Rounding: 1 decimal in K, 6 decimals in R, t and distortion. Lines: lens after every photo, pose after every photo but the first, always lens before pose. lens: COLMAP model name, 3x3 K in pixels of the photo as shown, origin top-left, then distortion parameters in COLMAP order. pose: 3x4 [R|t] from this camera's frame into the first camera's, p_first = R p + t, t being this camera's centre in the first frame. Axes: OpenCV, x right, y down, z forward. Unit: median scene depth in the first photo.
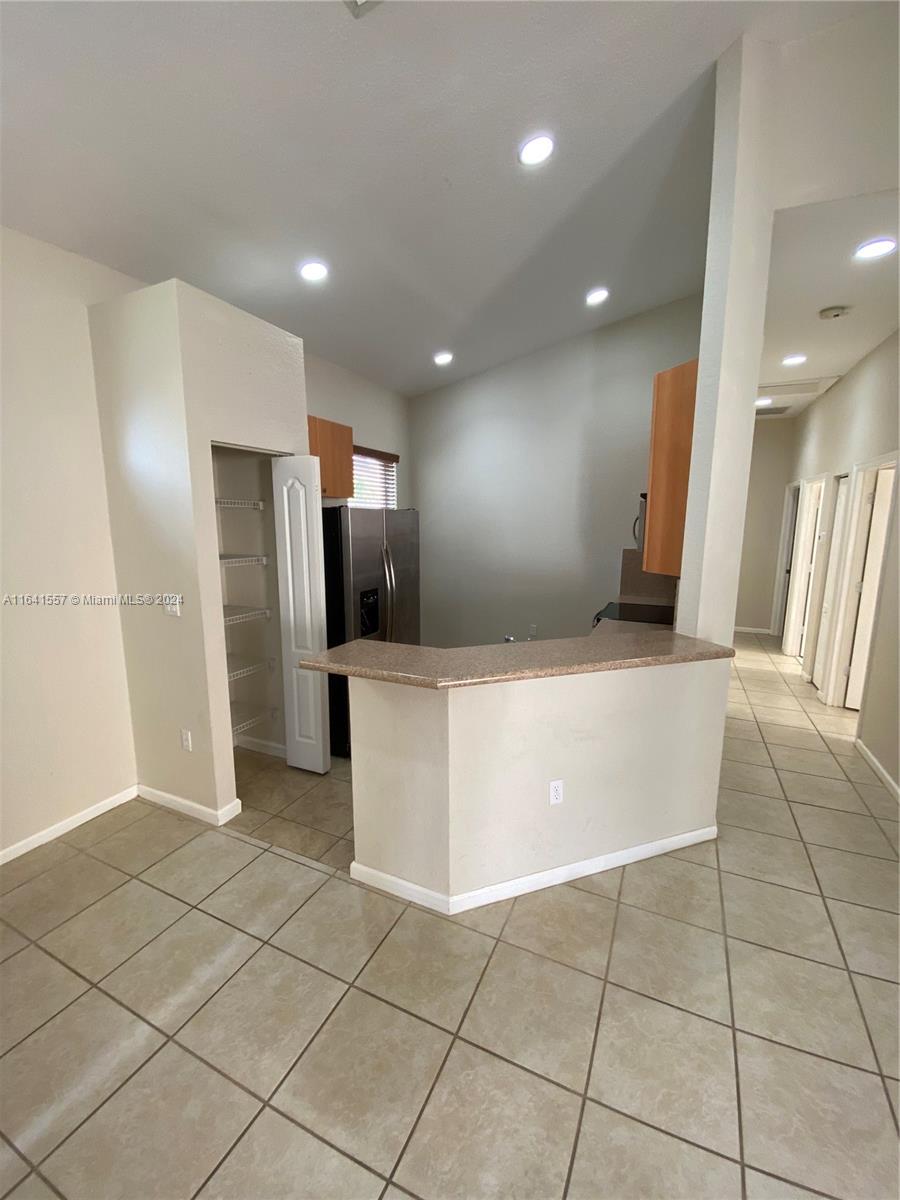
lens RADIAL K [[487.3, 0, 450.0], [0, 487.3, 600.0], [0, 0, 1]] dist [0.000322, -0.012977]
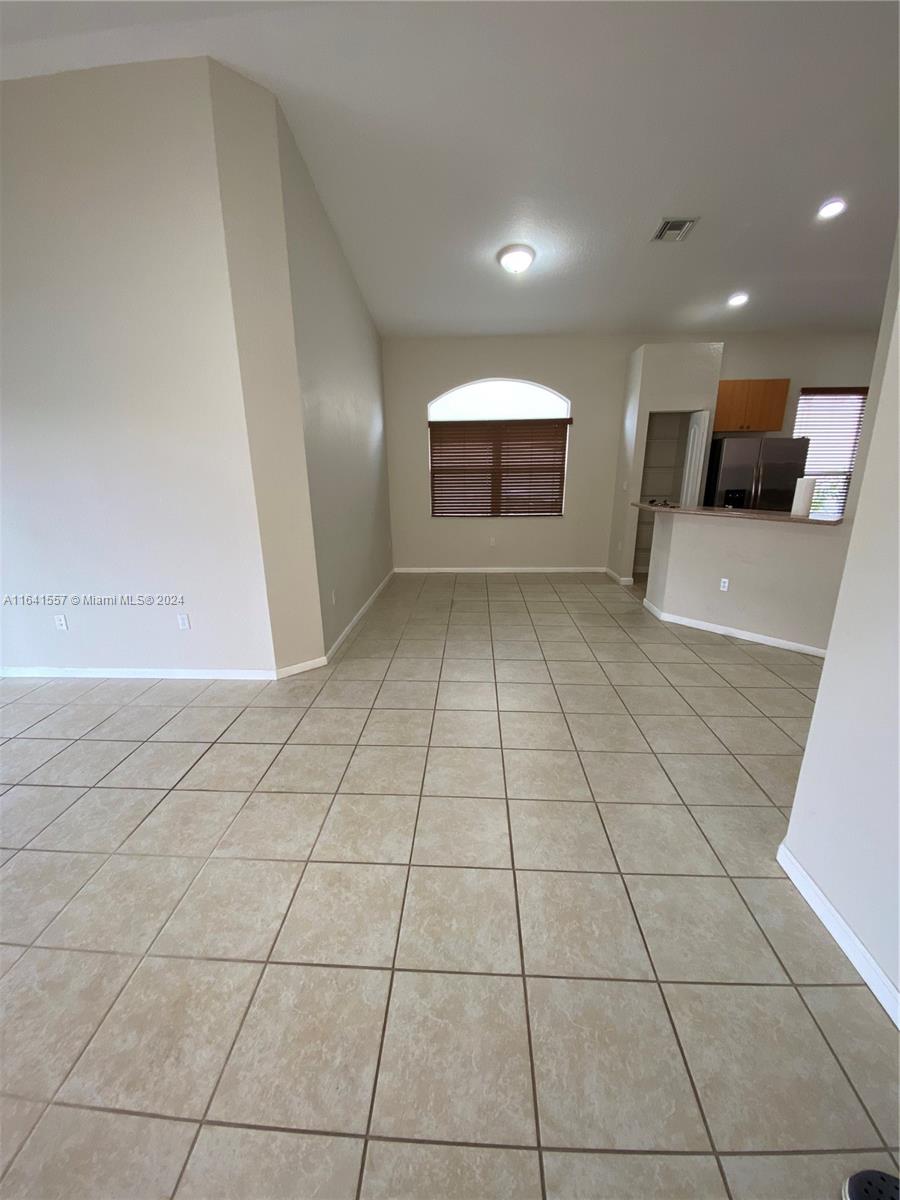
lens RADIAL K [[487.3, 0, 450.0], [0, 487.3, 600.0], [0, 0, 1]] dist [0.000322, -0.012977]
pose [[0.384748, 0.255291, -0.887015, 1.361086], [-0.146371, 0.965705, 0.214450, 0.168959], [0.911342, 0.047324, 0.408920, -0.719534]]
